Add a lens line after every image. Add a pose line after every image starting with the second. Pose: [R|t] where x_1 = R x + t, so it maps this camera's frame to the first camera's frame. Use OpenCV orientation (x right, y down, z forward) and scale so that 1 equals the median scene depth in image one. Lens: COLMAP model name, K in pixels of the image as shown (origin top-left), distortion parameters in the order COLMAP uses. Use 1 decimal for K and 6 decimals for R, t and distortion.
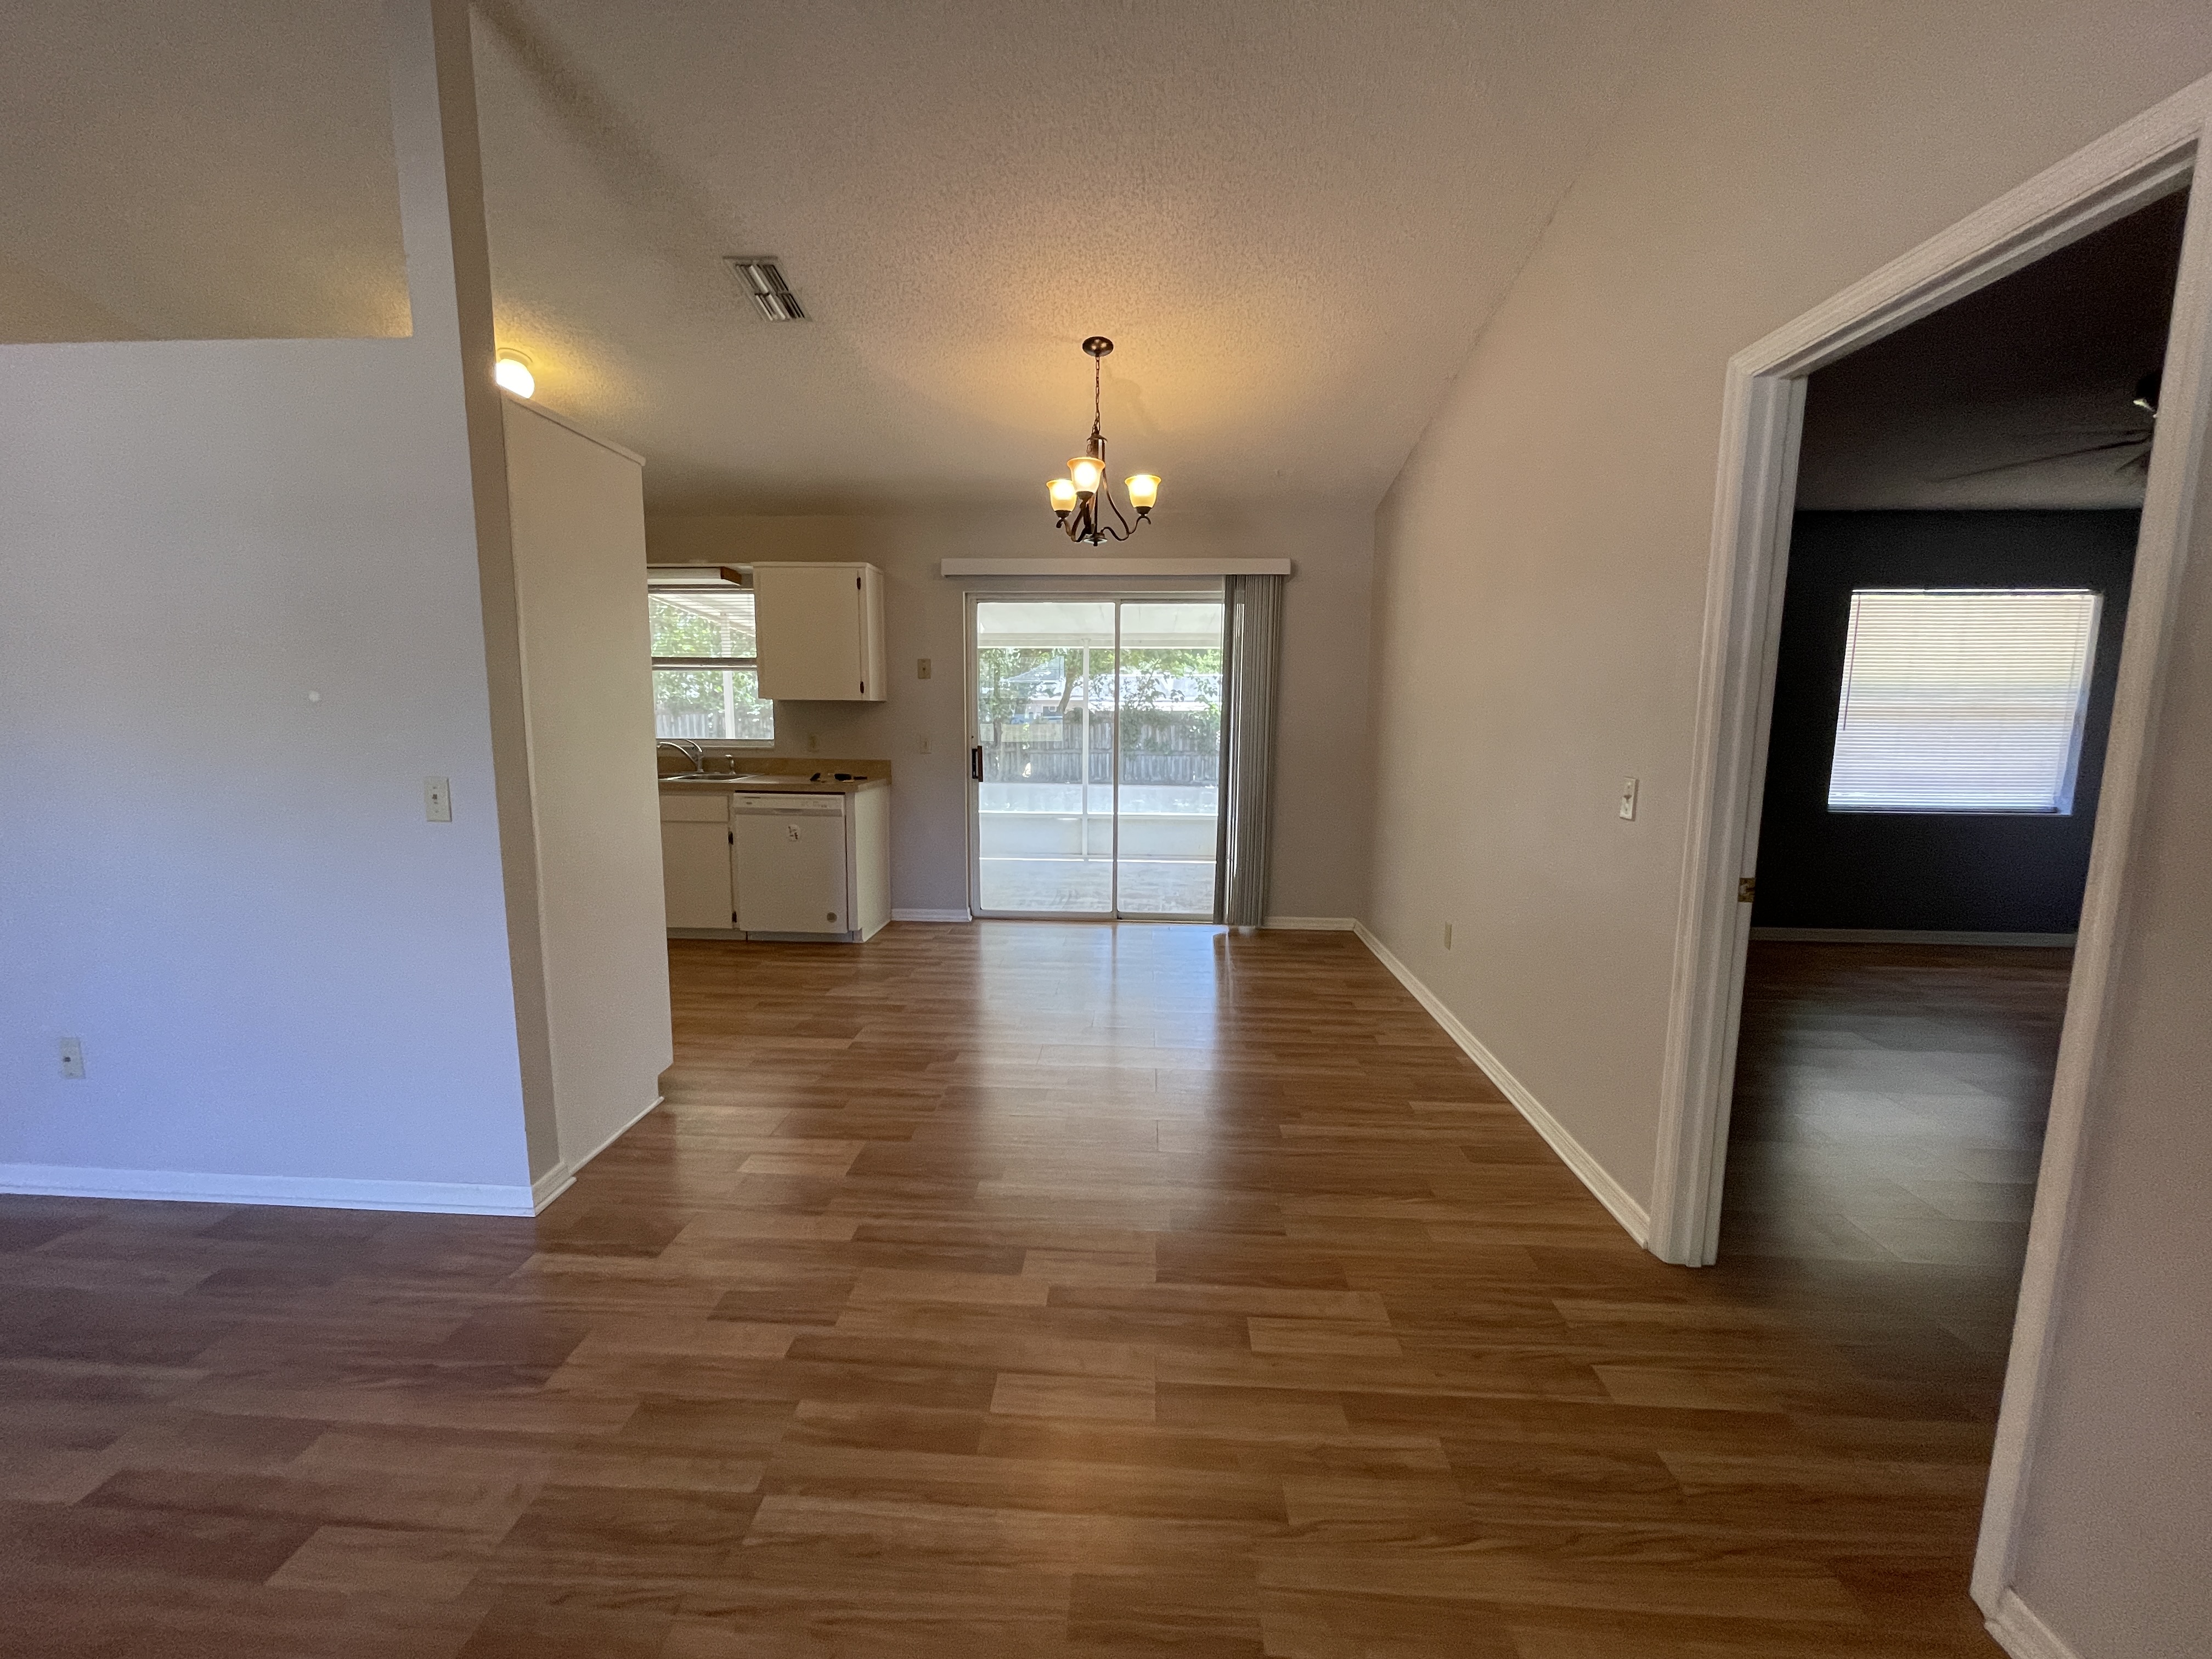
lens RADIAL K [[894.4, 0, 1090.5], [0, 894.4, 825.8], [0, 0, 1]] dist [0.000849, 0.000193]
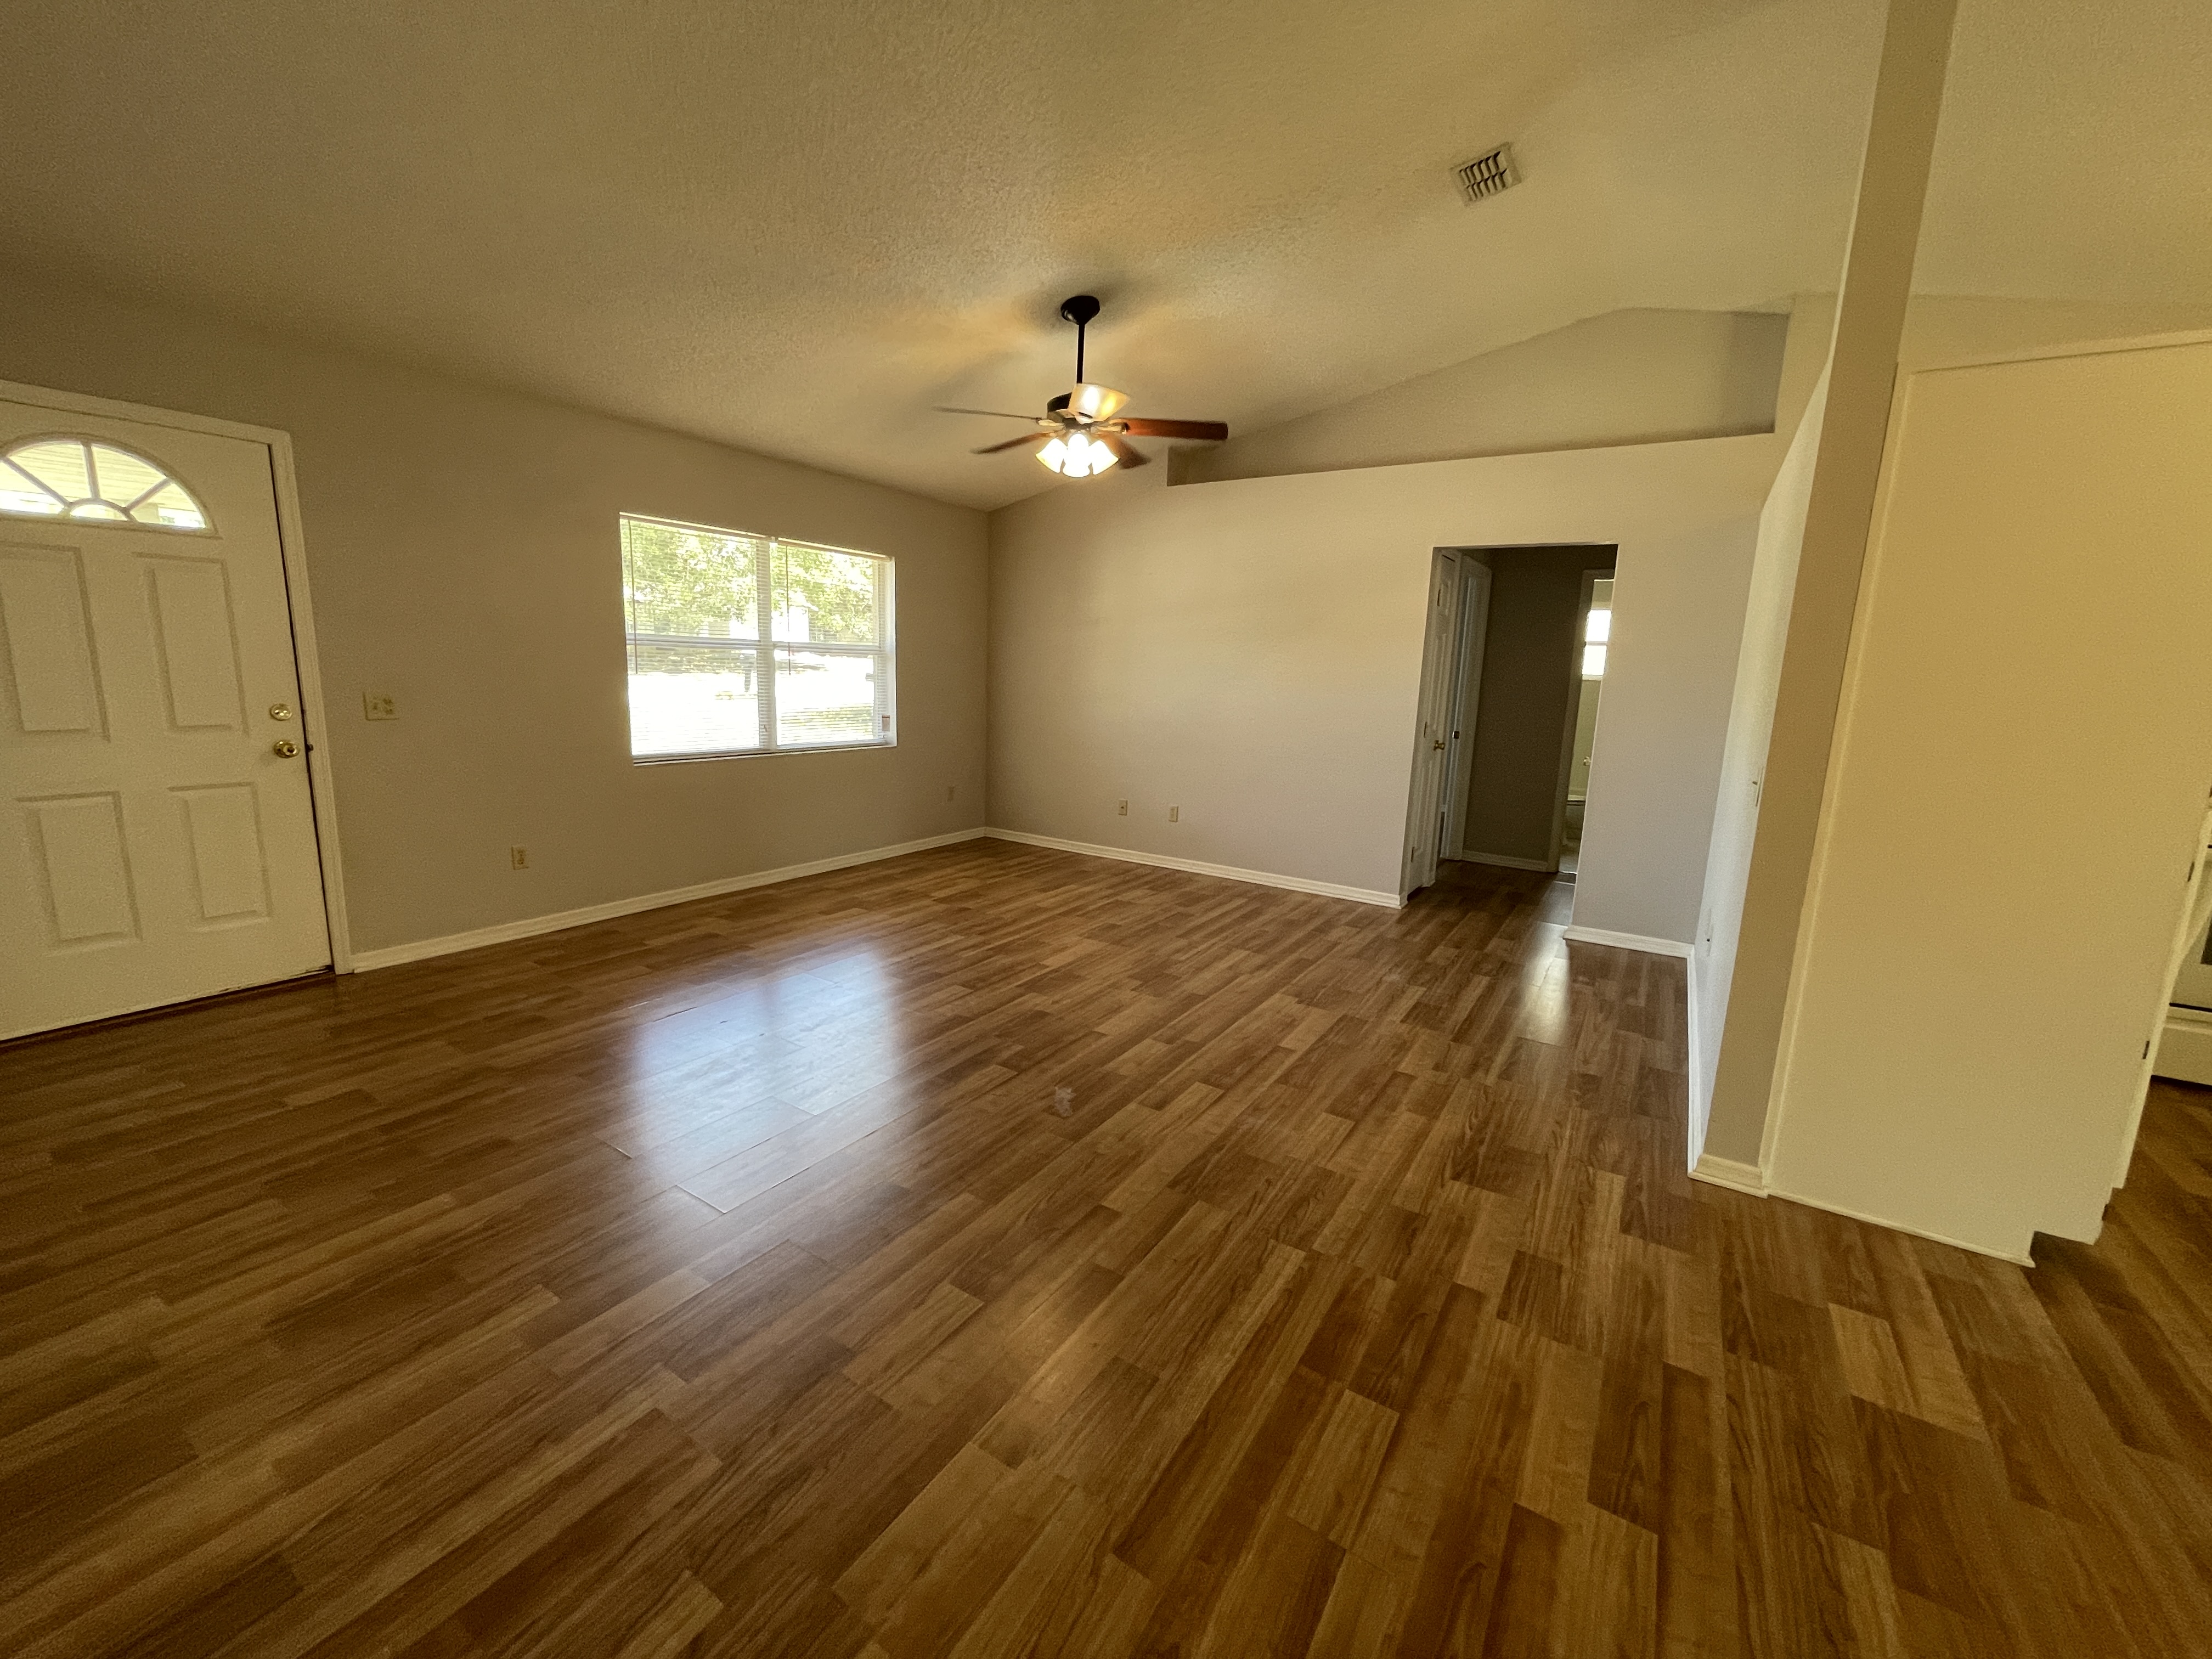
lens RADIAL K [[894.4, 0, 1095.2], [0, 894.4, 816.6], [0, 0, 1]] dist [0.000849, 0.000193]
pose [[-0.487371, 0.124191, -0.864318, 0.281503], [-0.155887, 0.961558, 0.226065, -0.051337], [0.859167, 0.244913, -0.449276, 0.362899]]
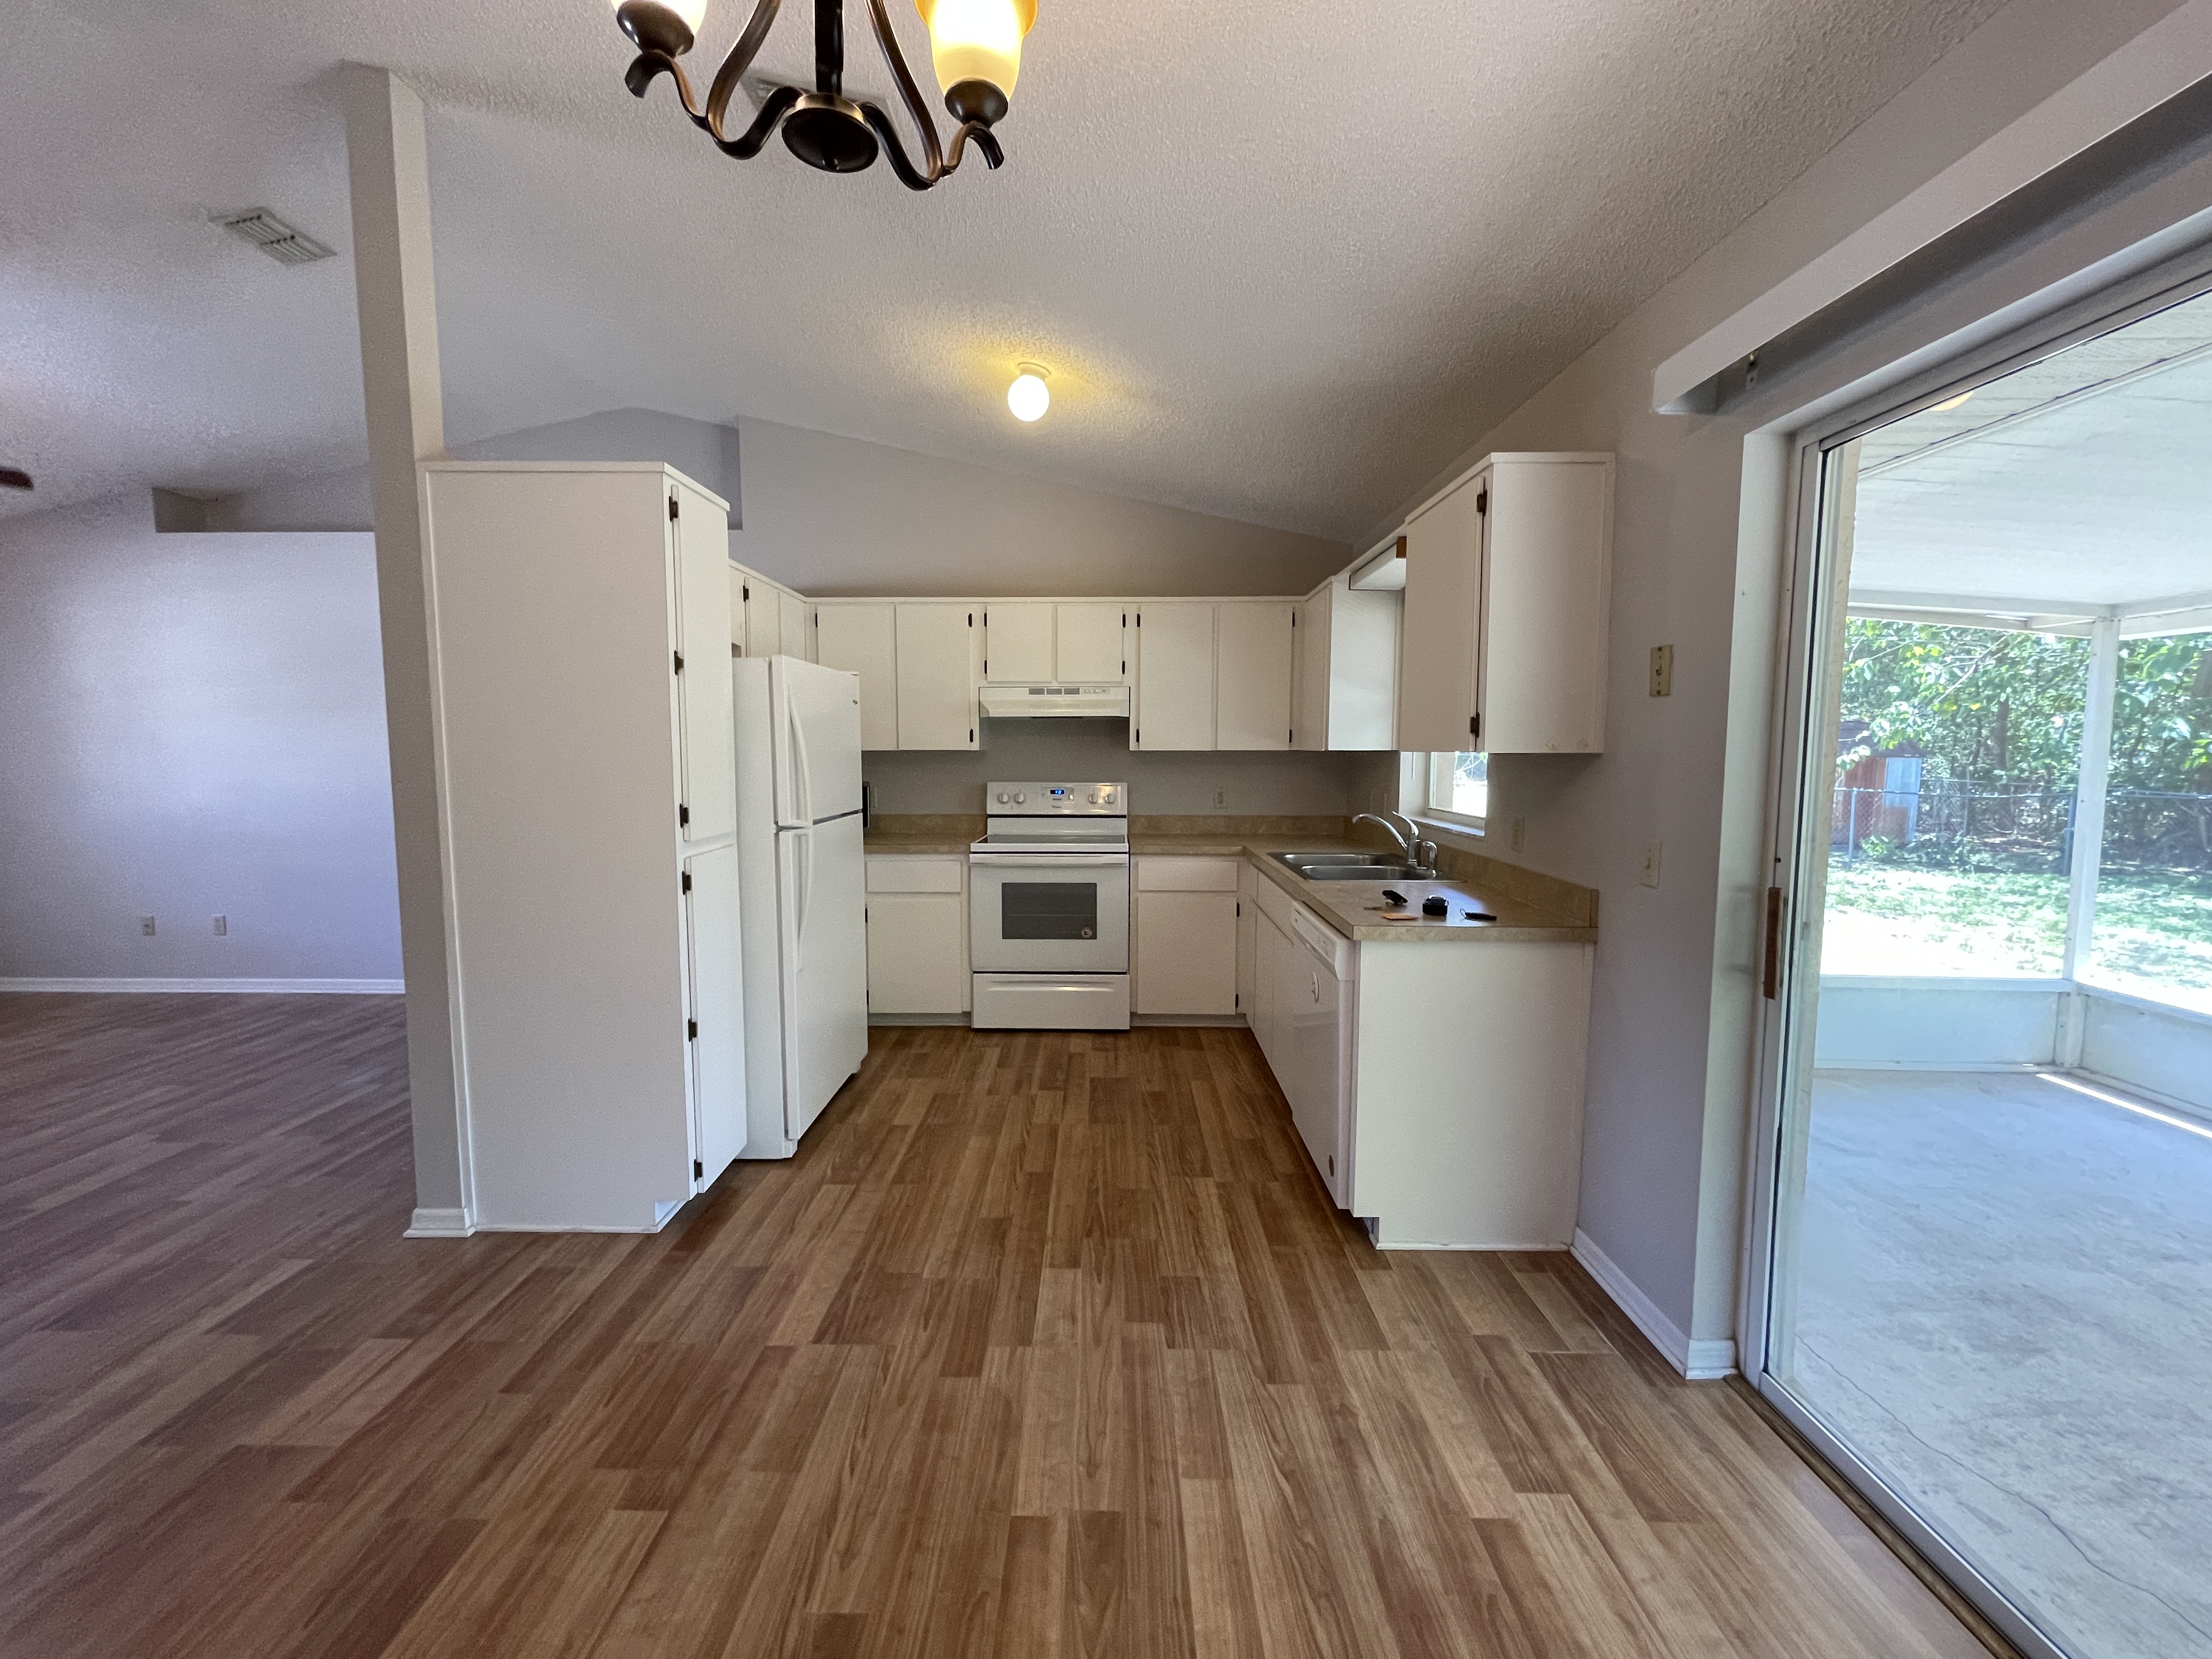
lens RADIAL K [[894.4, 0, 1086.9], [0, 894.4, 820.7], [0, 0, 1]] dist [0.000849, 0.000193]
pose [[0.049241, 0.075793, -0.995907, 0.208959], [-0.135891, 0.988353, 0.068499, -0.112727], [0.989499, 0.131962, 0.058967, 0.796136]]
